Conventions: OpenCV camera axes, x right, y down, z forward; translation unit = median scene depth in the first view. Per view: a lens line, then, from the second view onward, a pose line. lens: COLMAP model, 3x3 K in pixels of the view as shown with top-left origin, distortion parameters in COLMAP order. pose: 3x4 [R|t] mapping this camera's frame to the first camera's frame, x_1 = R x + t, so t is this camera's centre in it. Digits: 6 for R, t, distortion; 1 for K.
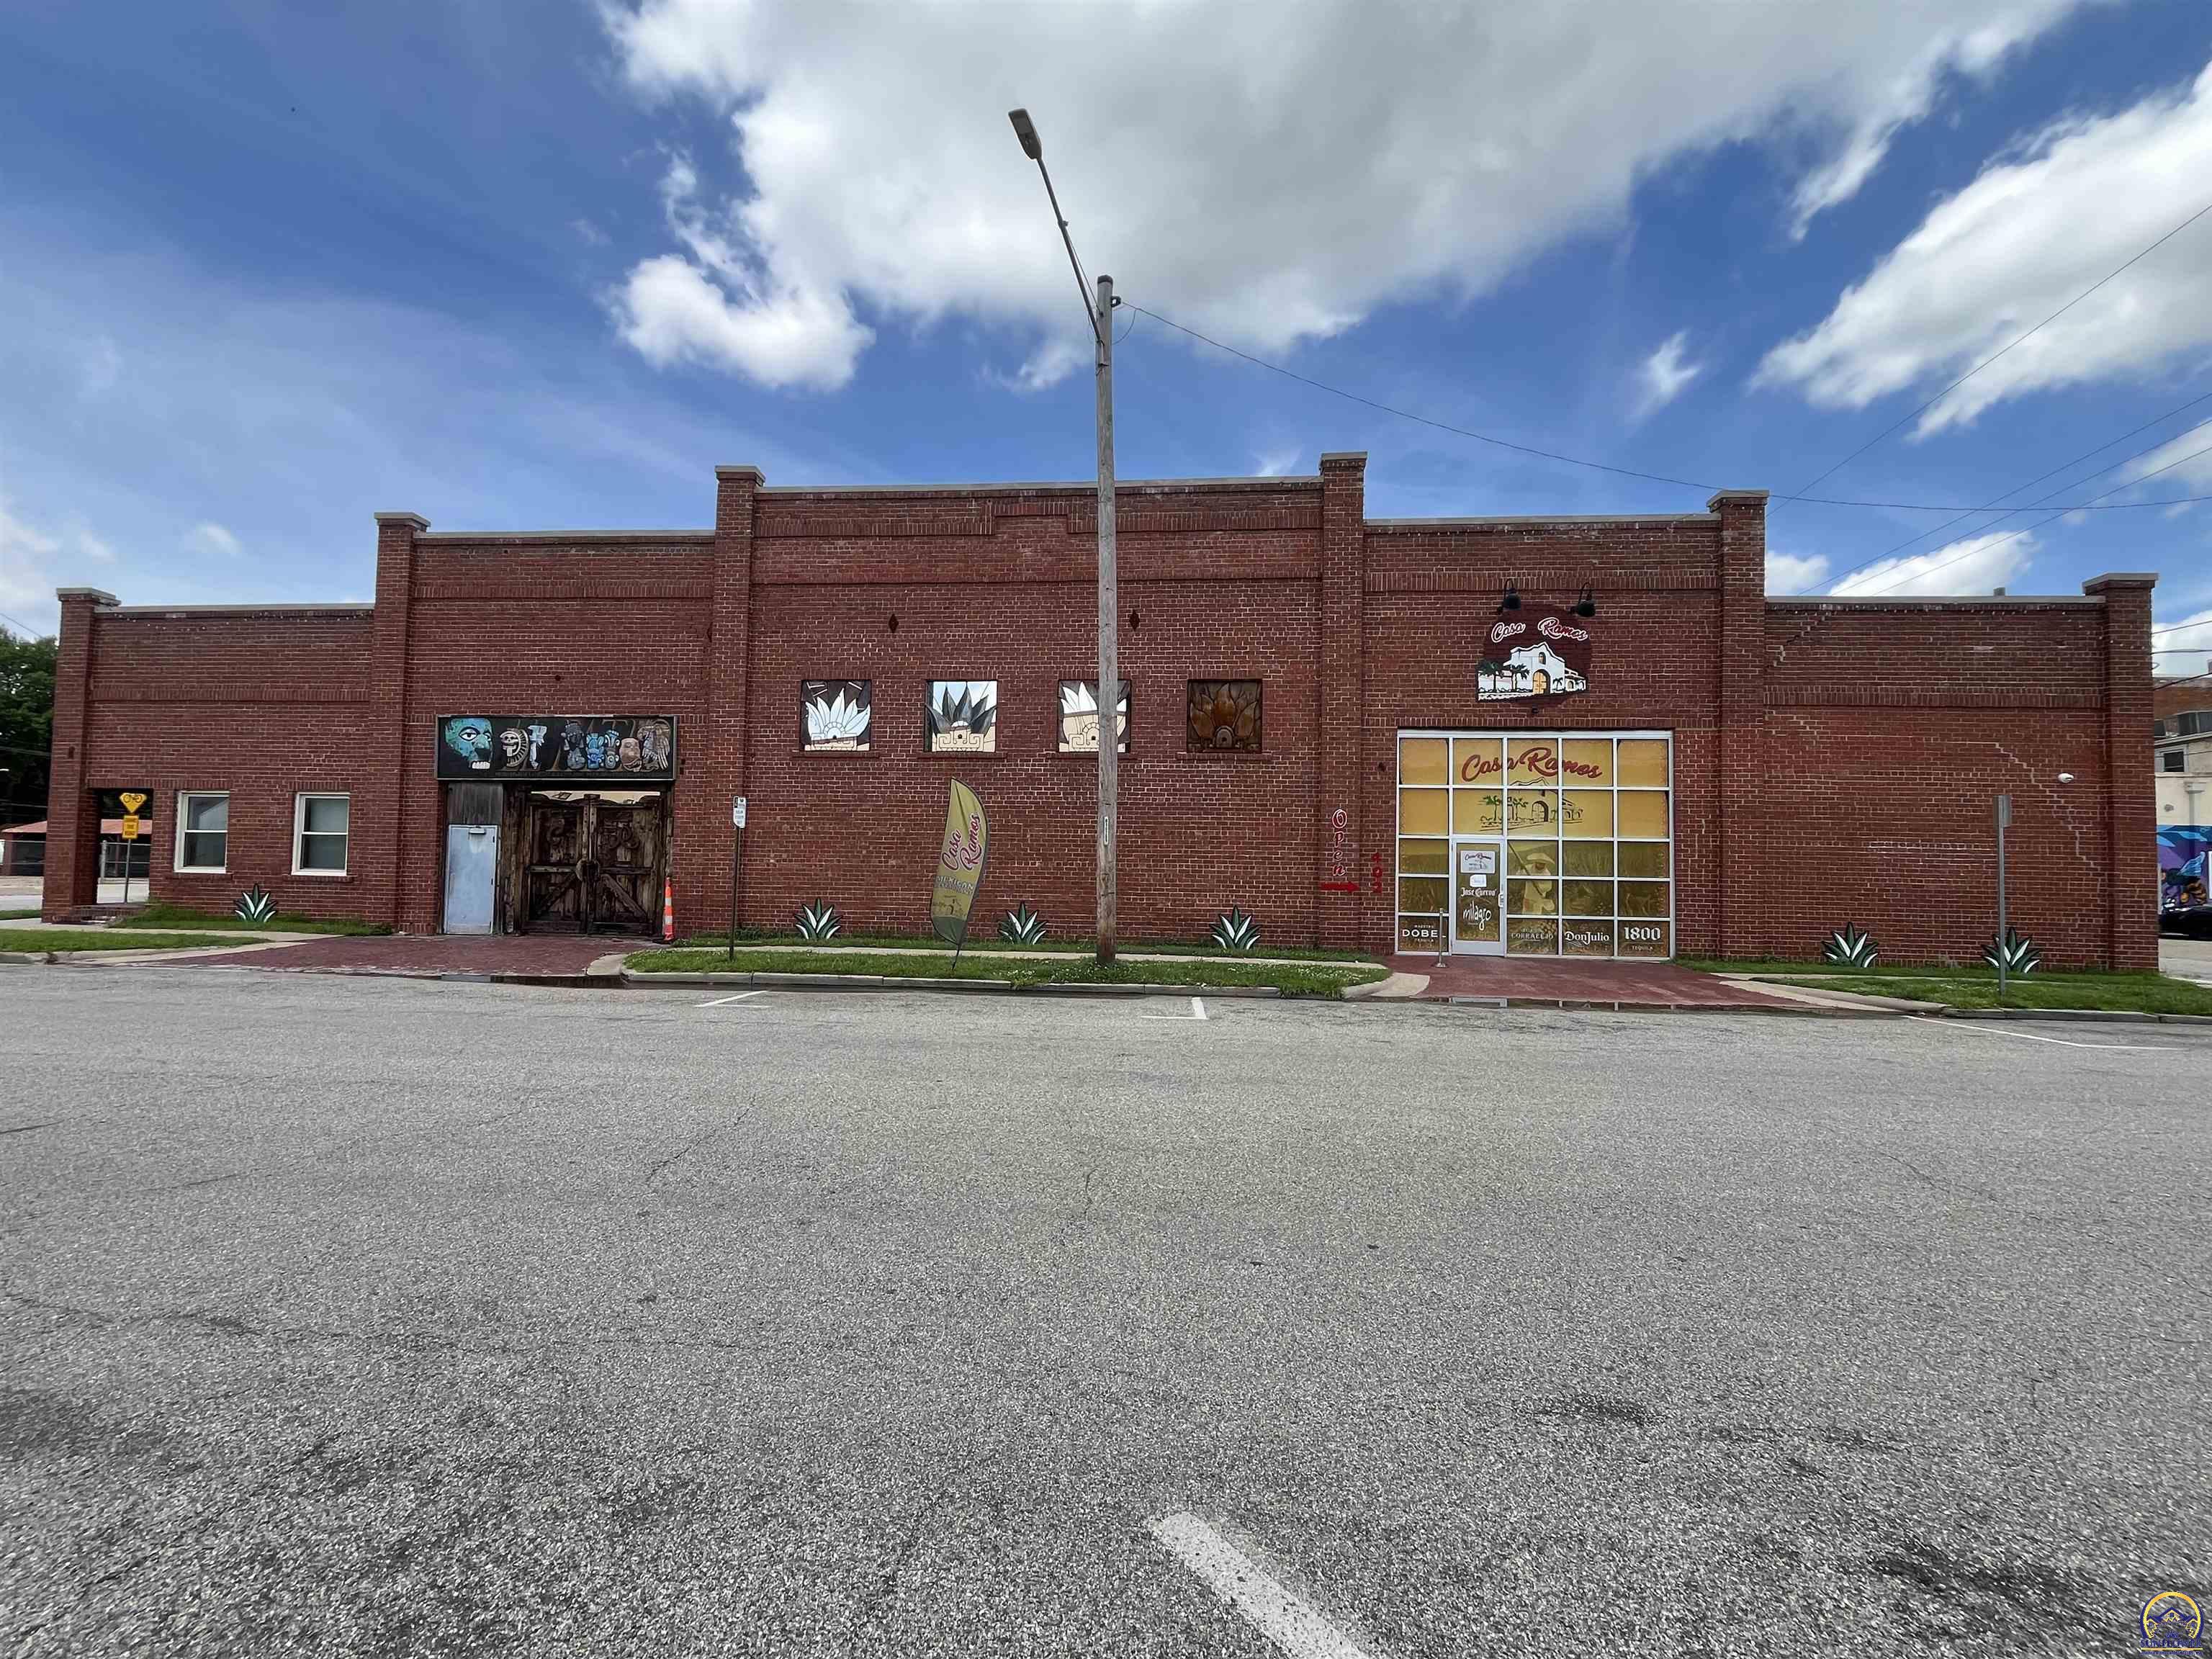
lens RADIAL K [[895.4, 0, 1108.0], [0, 895.4, 830.9], [0, 0, 1]] dist [-0.001917, -0.000081]
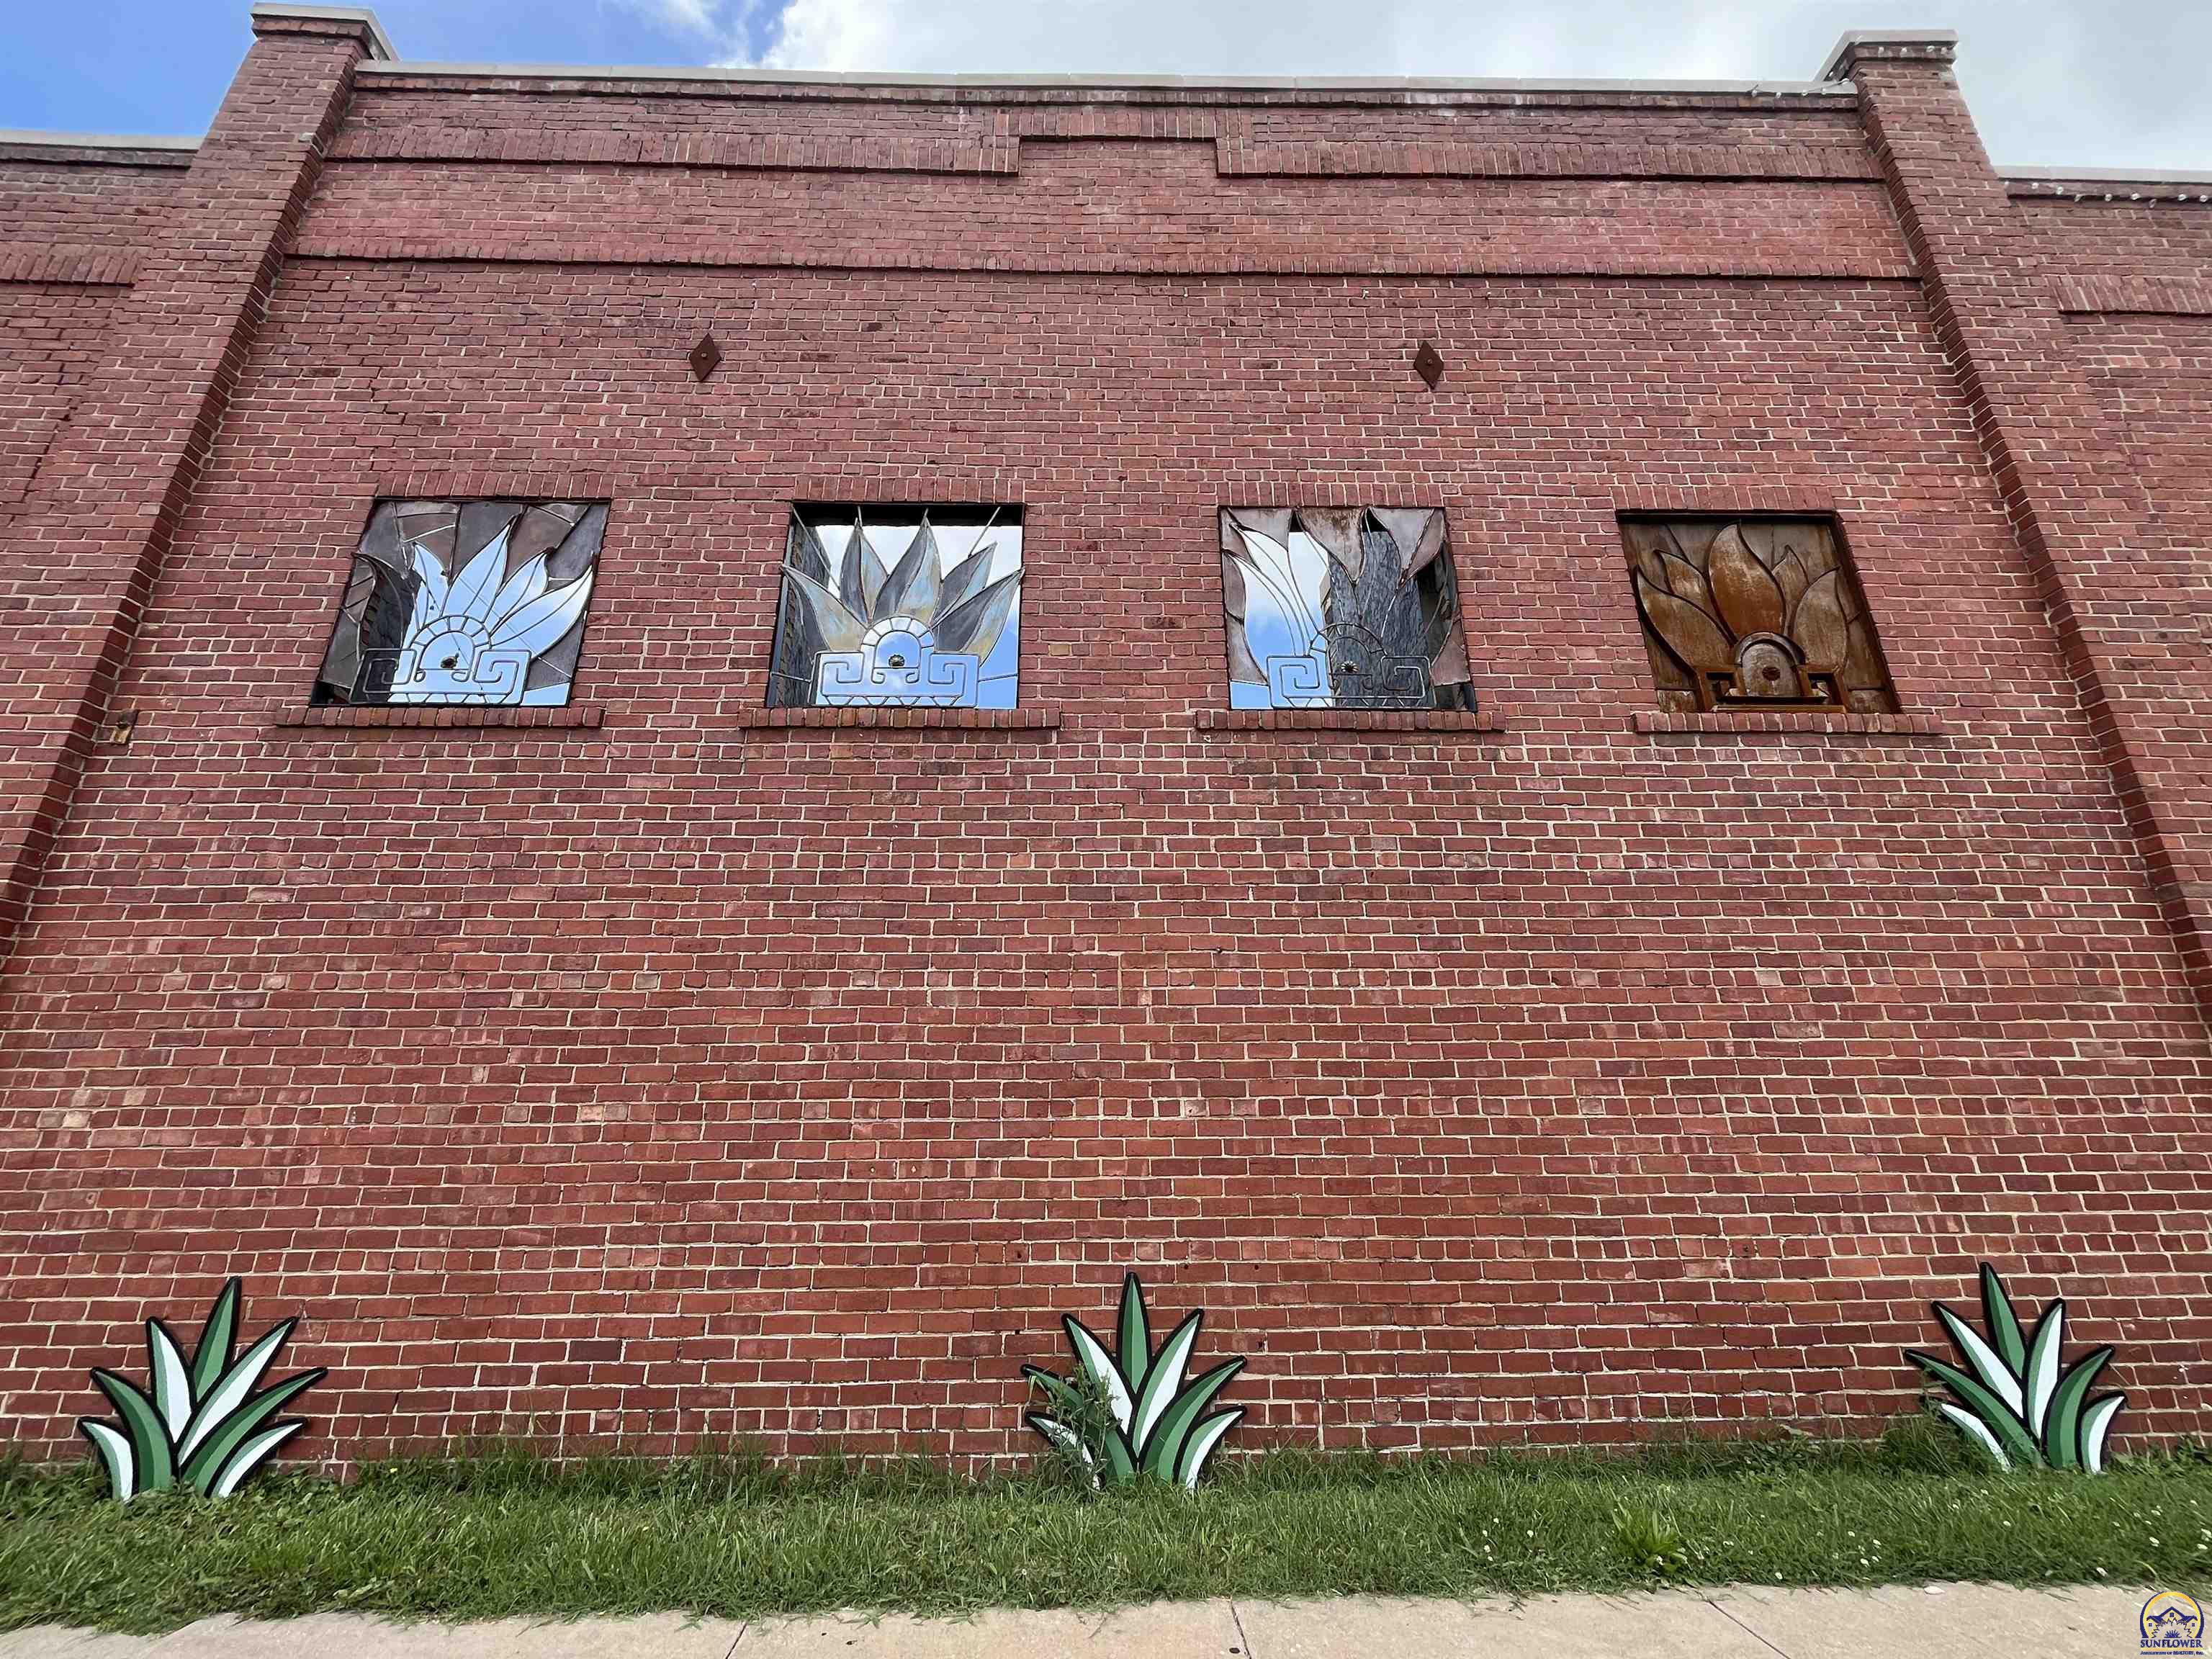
lens RADIAL K [[895.4, 0, 1101.5], [0, 895.4, 833.7], [0, 0, 1]] dist [-0.001917, -0.000081]
pose [[0.994739, 0.011812, 0.101759, -0.127887], [0.018025, 0.957651, -0.287366, 0.034395], [-0.100844, 0.287689, 0.952400, 0.732164]]
